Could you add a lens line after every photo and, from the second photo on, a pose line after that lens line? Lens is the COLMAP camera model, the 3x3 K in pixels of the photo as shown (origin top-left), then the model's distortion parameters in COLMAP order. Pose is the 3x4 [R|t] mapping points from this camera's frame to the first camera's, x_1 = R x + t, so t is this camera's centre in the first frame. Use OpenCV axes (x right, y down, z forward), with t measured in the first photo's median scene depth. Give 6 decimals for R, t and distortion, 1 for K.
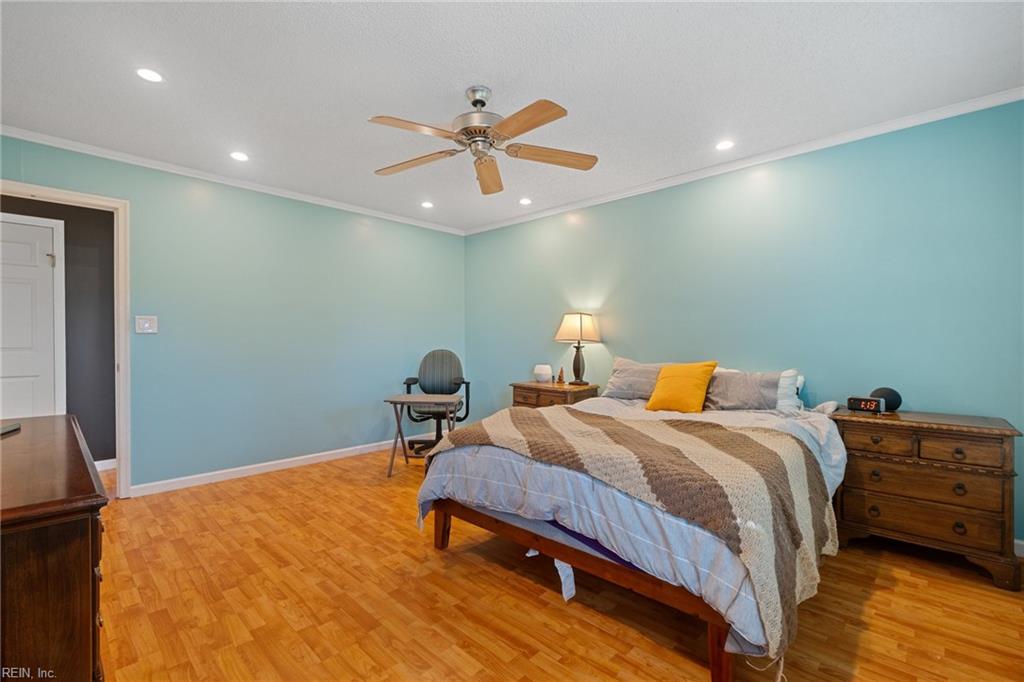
lens RADIAL K [[444.1, 0, 508.4], [0, 444.1, 341.9], [0, 0, 1]] dist [-0.006705, 0.001447]
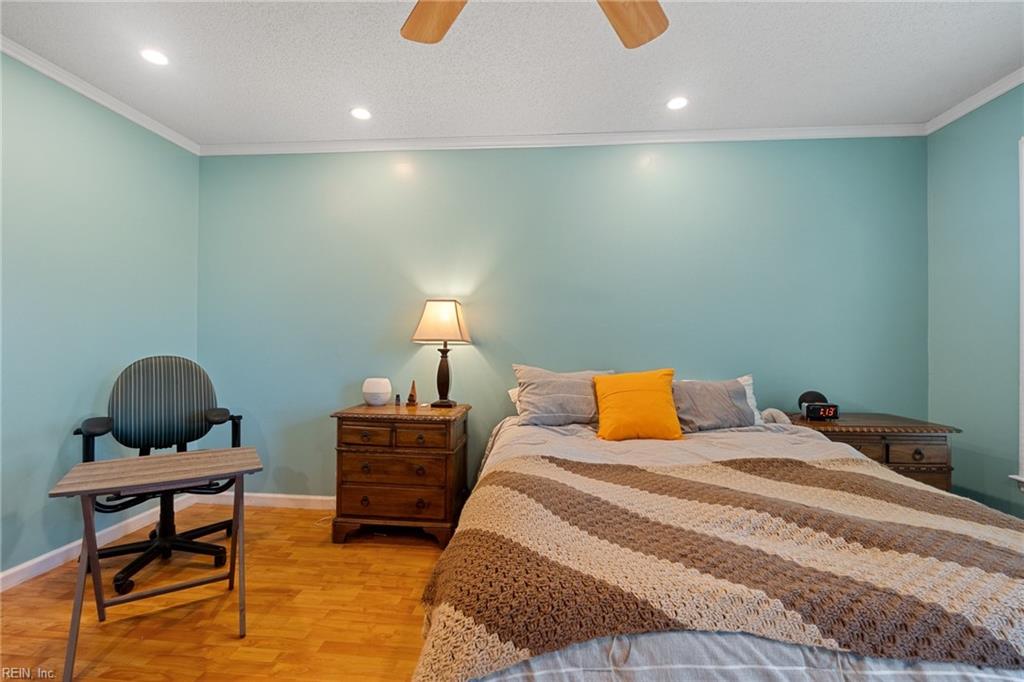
lens RADIAL K [[444.1, 0, 511.9], [0, 444.1, 342.3], [0, 0, 1]] dist [-0.006705, 0.001447]
pose [[0.773814, 0.005409, 0.633390, -0.192061], [-0.007174, 0.999974, 0.000226, -0.001836], [-0.633372, -0.004719, 0.773833, 0.413430]]
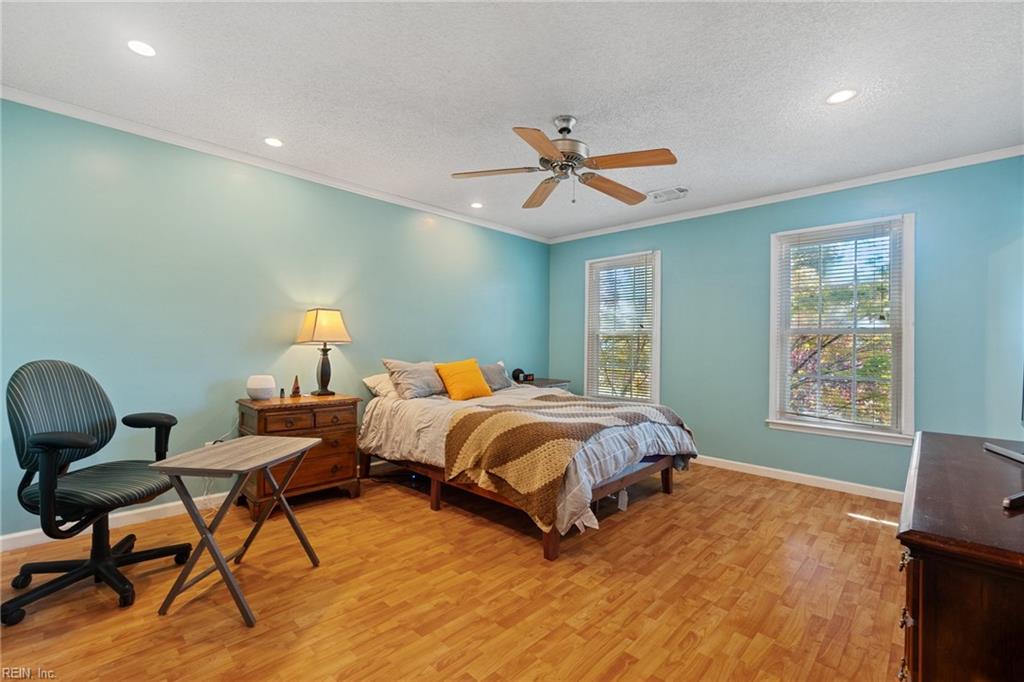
lens RADIAL K [[444.1, 0, 497.0], [0, 444.1, 341.1], [0, 0, 1]] dist [-0.006705, 0.001447]
pose [[0.021187, 0.003572, 0.999769, -0.675790], [-0.011125, 0.999933, -0.003337, -0.005560], [-0.999714, -0.011052, 0.021226, 0.659637]]
